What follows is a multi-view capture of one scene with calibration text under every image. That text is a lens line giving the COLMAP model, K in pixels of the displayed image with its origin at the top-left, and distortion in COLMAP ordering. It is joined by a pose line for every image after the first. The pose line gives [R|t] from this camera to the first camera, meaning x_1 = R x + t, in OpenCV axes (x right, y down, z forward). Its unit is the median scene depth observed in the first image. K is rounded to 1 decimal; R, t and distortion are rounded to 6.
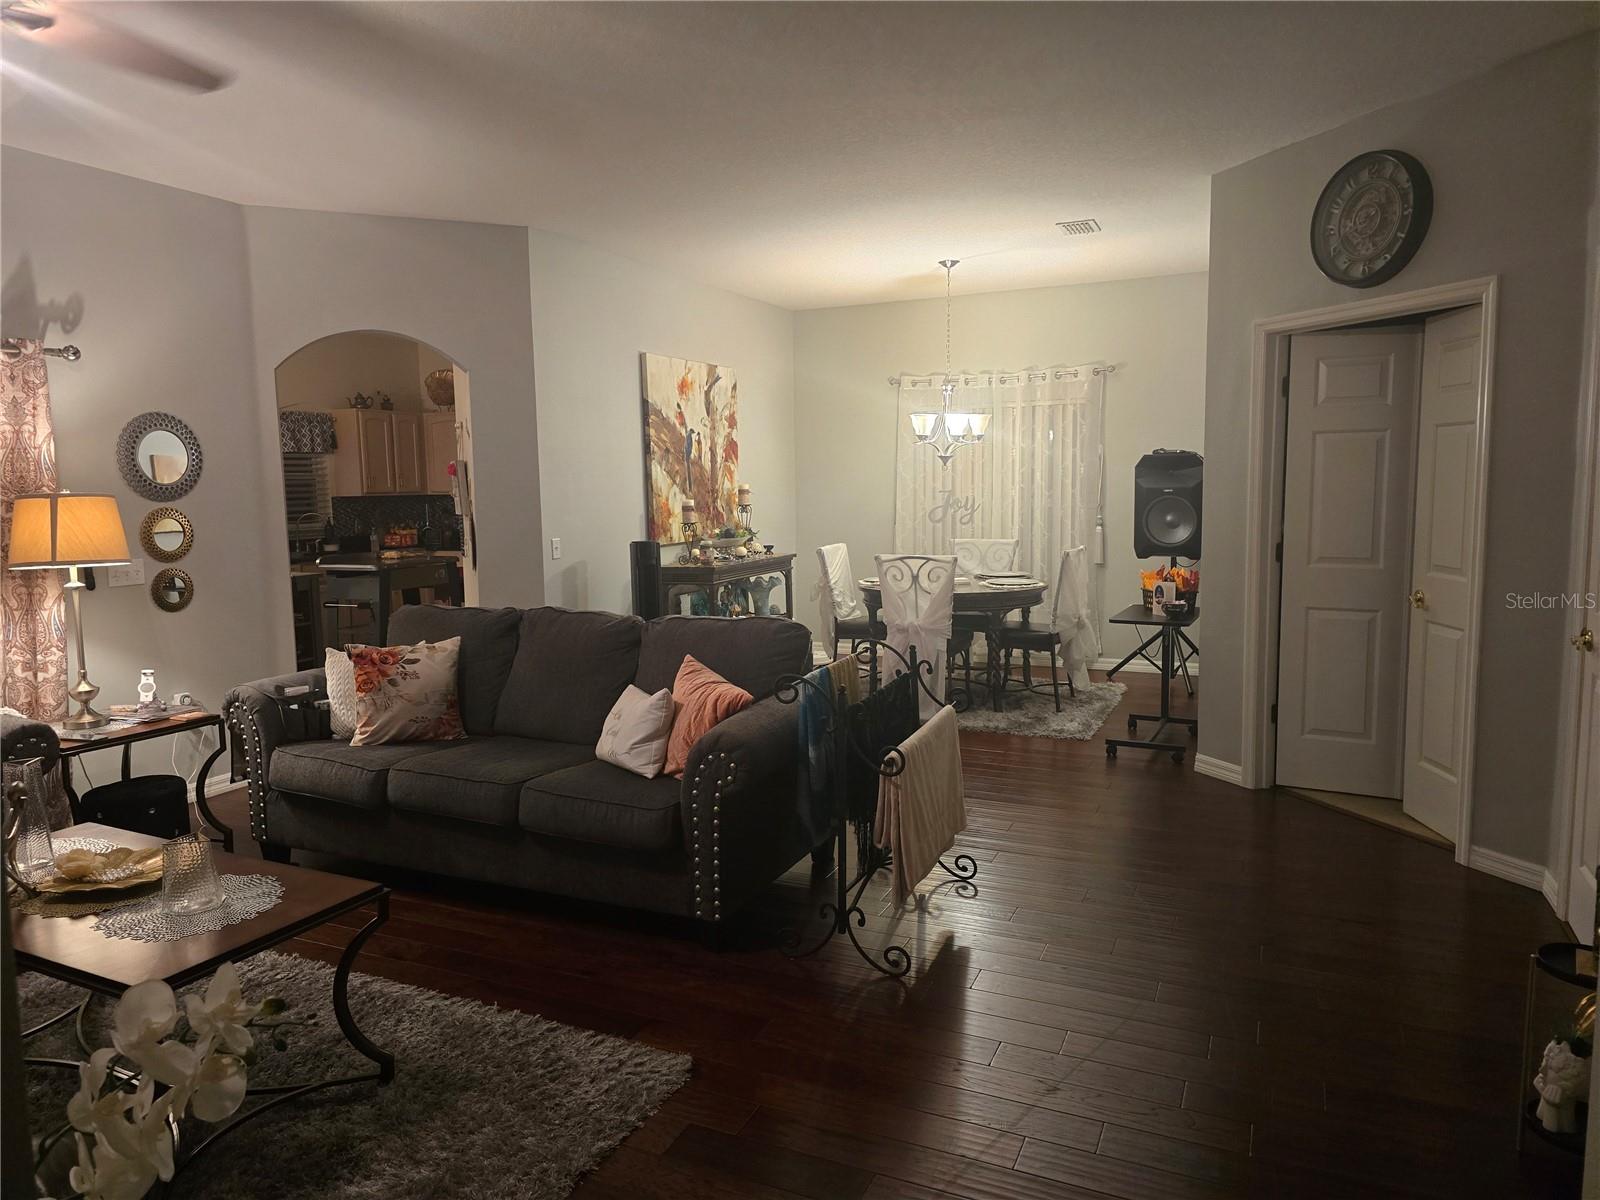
lens RADIAL K [[1073.3, 0, 758.9], [0, 1073.3, 592.9], [0, 0, 1]] dist [0.034385, -0.010853]
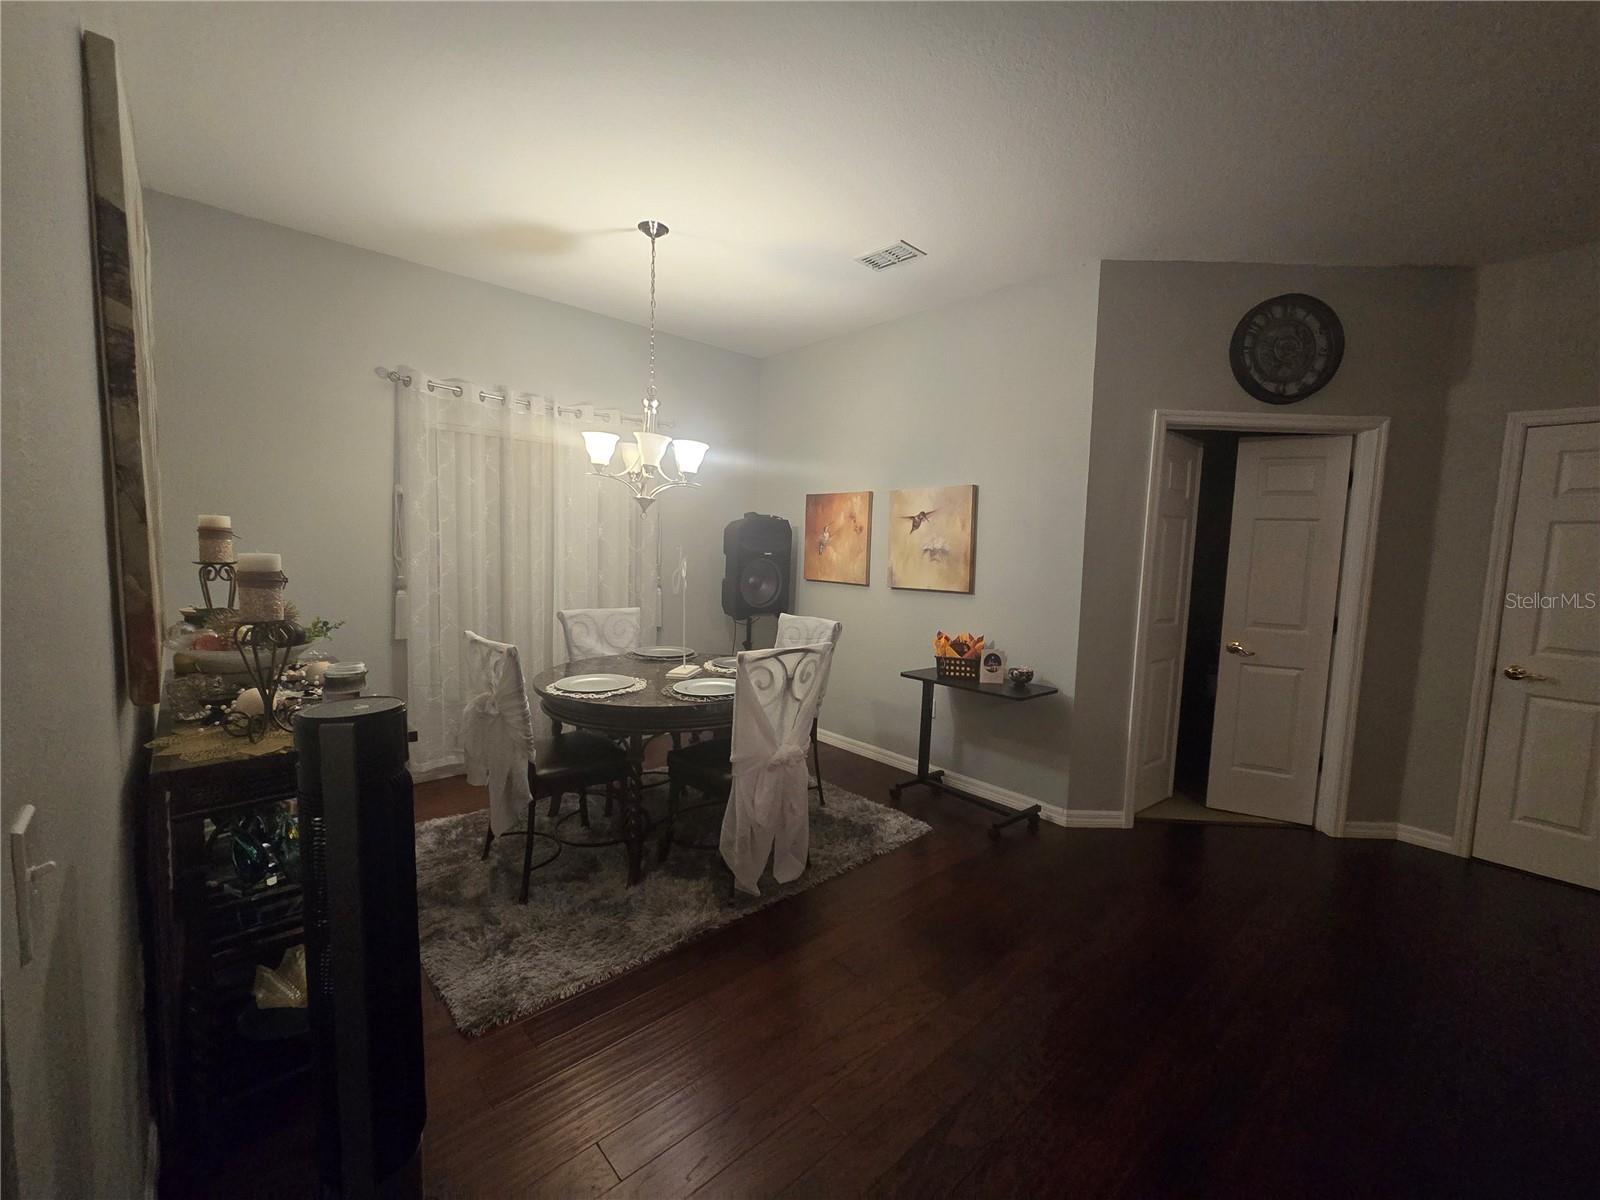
lens RADIAL K [[646.9, 0, 799.3], [0, 646.9, 603.9], [0, 0, 1]] dist [-0.004055, 0.000498]
pose [[0.358198, -0.054273, 0.932067, -0.197976], [0.061776, 0.997499, 0.034342, -0.066817], [-0.931600, 0.045278, 0.360655, 0.759602]]
